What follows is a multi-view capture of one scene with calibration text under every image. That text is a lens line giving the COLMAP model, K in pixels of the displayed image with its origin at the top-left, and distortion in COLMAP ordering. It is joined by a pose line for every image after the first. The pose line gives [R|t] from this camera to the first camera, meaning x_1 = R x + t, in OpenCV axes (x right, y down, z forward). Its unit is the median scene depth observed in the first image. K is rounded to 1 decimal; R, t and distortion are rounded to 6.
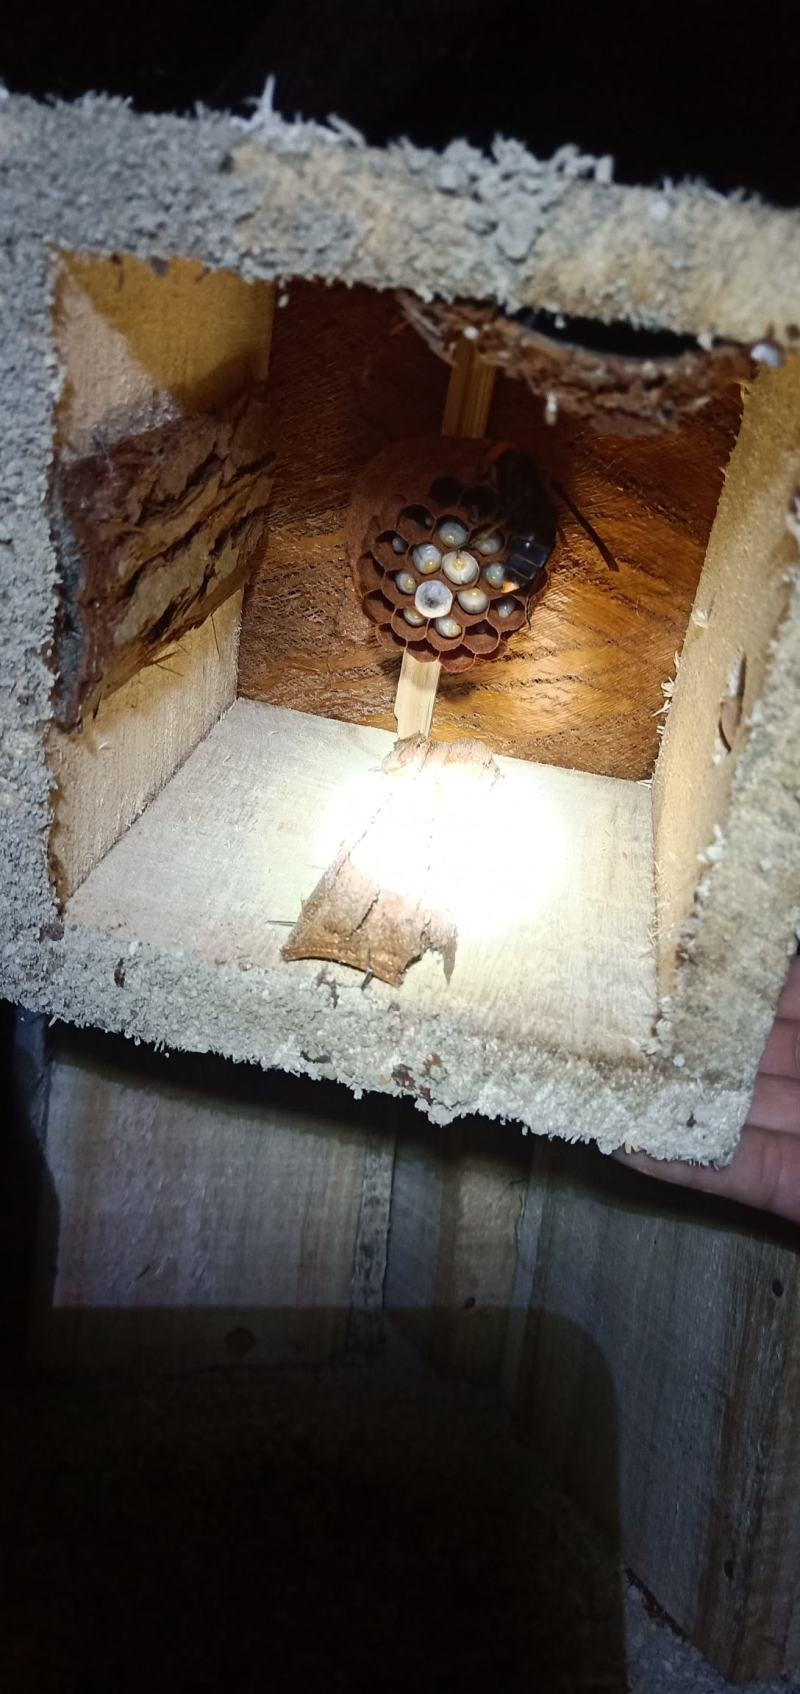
lens RADIAL K [[1308.2, 0, 400.0], [0, 1308.2, 847.0], [0, 0, 1]] dist [0.039722, 0.000834]
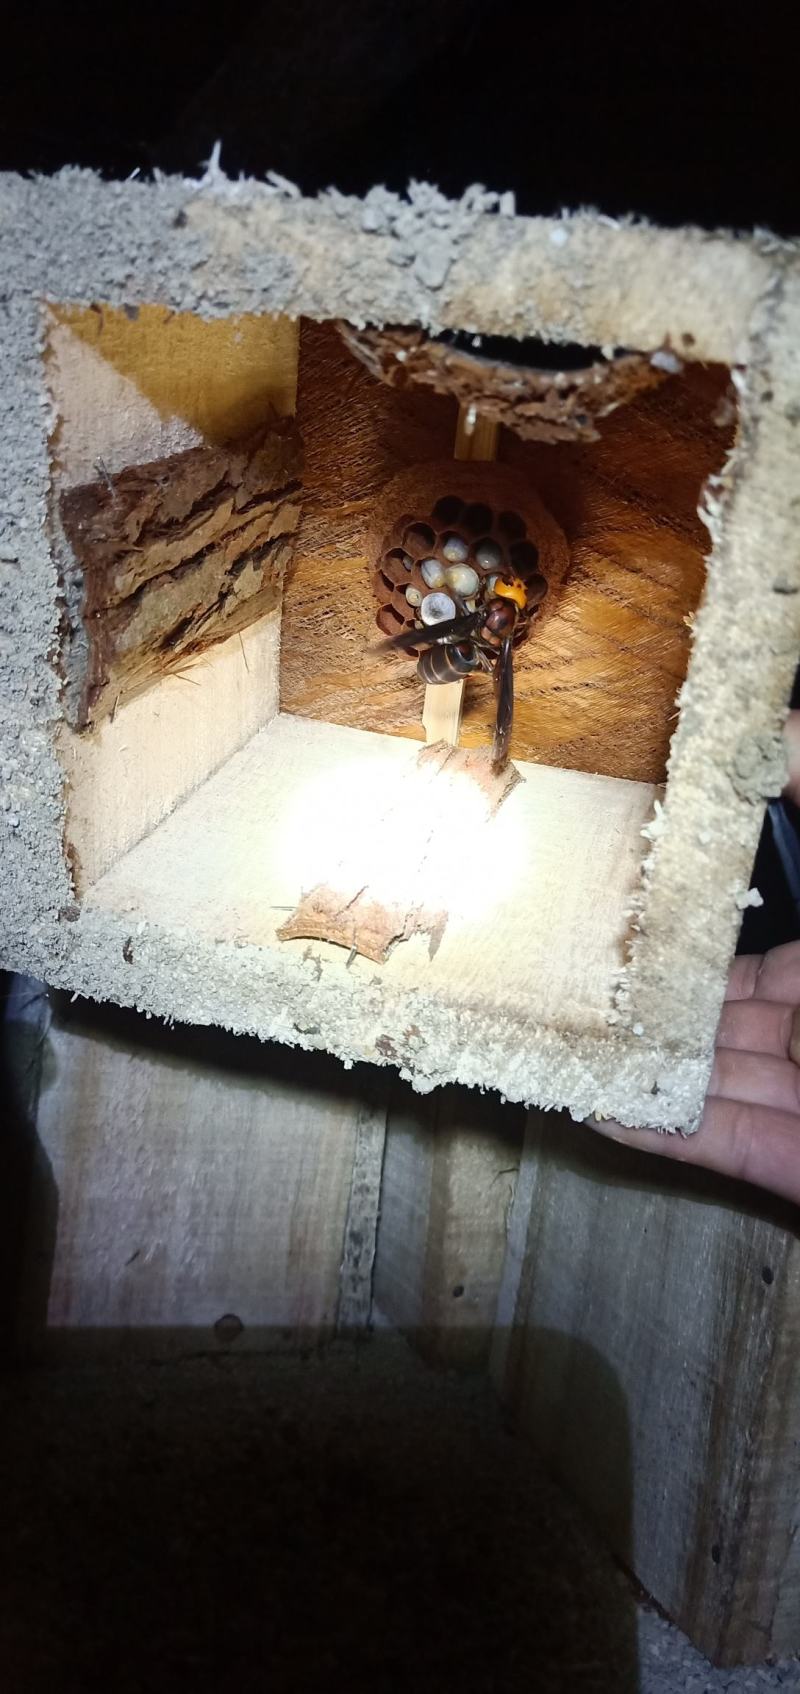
lens RADIAL K [[1308.2, 0, 400.0], [0, 1308.2, 847.0], [0, 0, 1]] dist [0.039722, 0.000834]
pose [[0.994191, -0.011835, -0.106979, 0.139426], [0.008304, 0.999408, -0.033390, 0.050917], [0.107311, 0.032308, 0.993700, -0.074761]]
